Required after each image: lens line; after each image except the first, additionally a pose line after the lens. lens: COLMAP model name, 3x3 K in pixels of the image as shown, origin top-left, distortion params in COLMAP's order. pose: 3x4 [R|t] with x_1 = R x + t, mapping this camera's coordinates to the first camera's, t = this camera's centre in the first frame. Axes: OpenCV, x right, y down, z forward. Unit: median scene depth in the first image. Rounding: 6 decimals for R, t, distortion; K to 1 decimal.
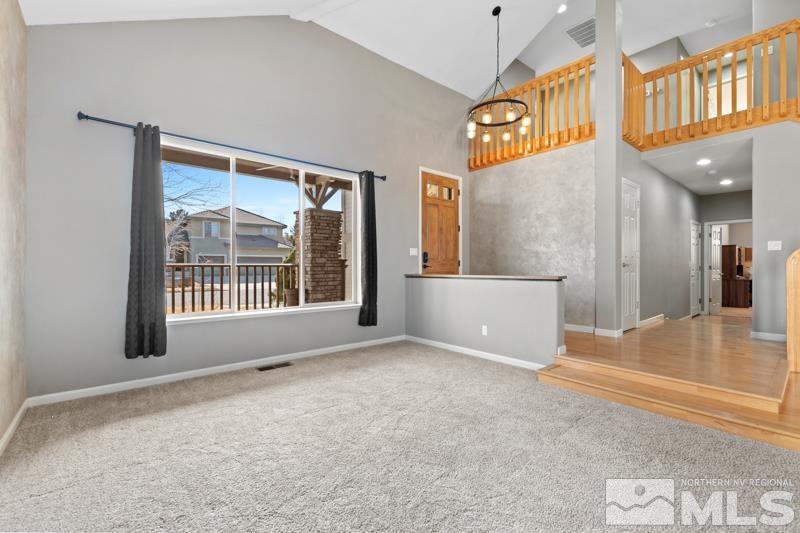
lens RADIAL K [[347.5, 0, 400.0], [0, 347.5, 266.5], [0, 0, 1]] dist [0.003276, 0.000367]
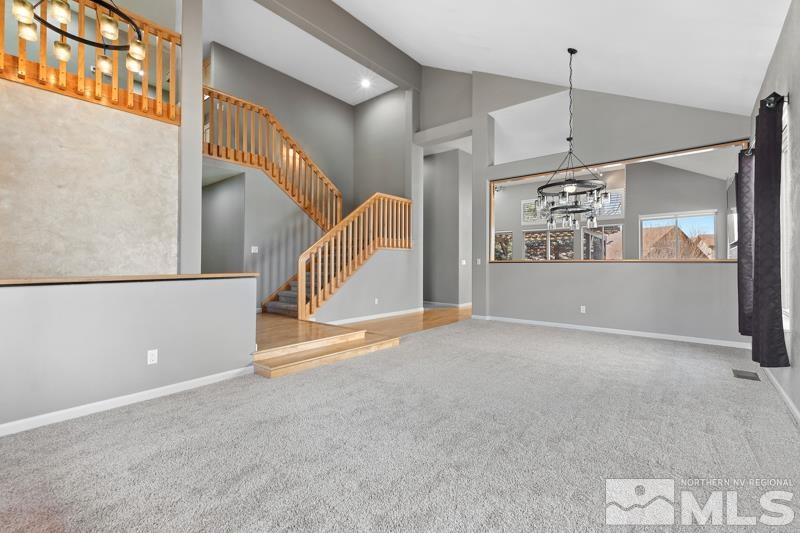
lens RADIAL K [[347.5, 0, 400.0], [0, 347.5, 266.5], [0, 0, 1]] dist [0.003276, 0.000367]
pose [[-0.171873, -0.008315, 0.985084, -0.437029], [-0.004190, 0.999961, 0.007710, -0.000435], [-0.985110, -0.002803, -0.171901, 0.547555]]
